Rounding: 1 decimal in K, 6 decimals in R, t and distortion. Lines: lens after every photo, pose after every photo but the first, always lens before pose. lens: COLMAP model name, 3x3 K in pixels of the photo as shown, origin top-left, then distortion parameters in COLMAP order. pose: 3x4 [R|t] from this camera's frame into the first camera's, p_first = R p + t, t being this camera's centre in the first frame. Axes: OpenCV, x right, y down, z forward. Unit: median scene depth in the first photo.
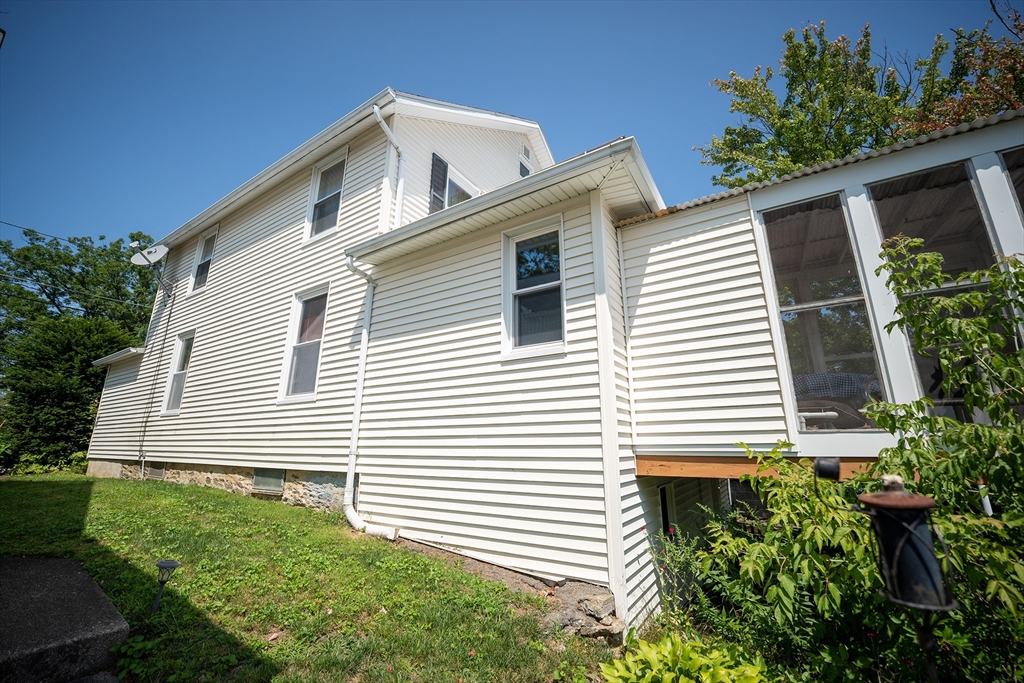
lens RADIAL K [[417.4, 0, 510.6], [0, 417.4, 338.4], [0, 0, 1]] dist [-0.003163, -0.000322]
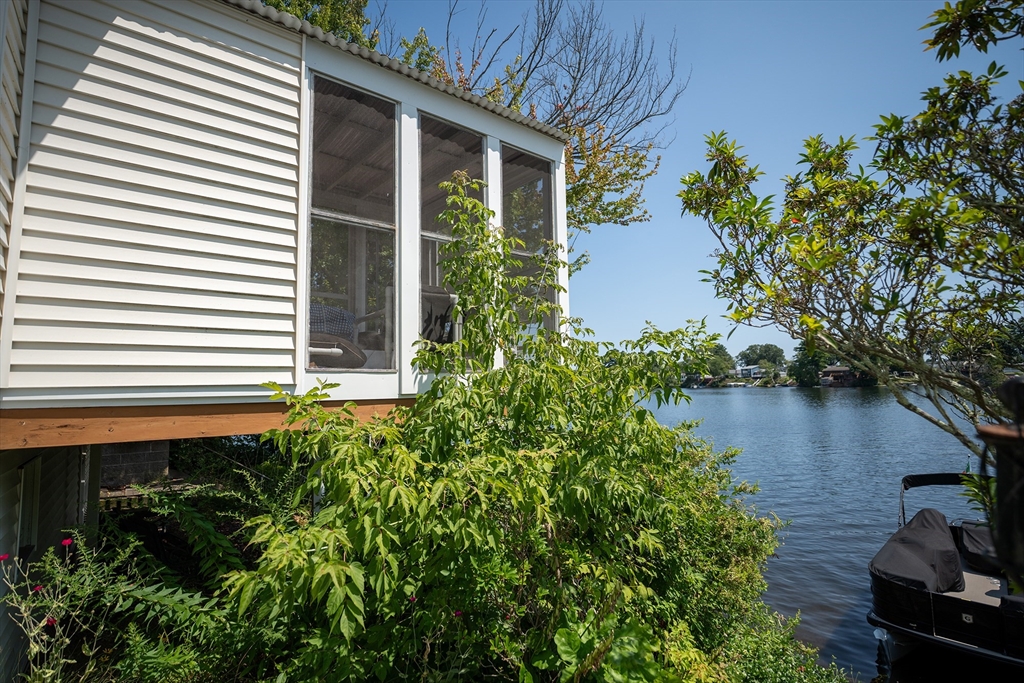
lens RADIAL K [[481.8, 0, 512.5], [0, 481.8, 340.3], [0, 0, 1]] dist [-0.012683, 0.000532]
pose [[0.320311, 0.089098, 0.943113, -0.031630], [-0.223068, 0.974666, -0.016318, 0.094683], [-0.920674, -0.205152, 0.332072, 0.345040]]
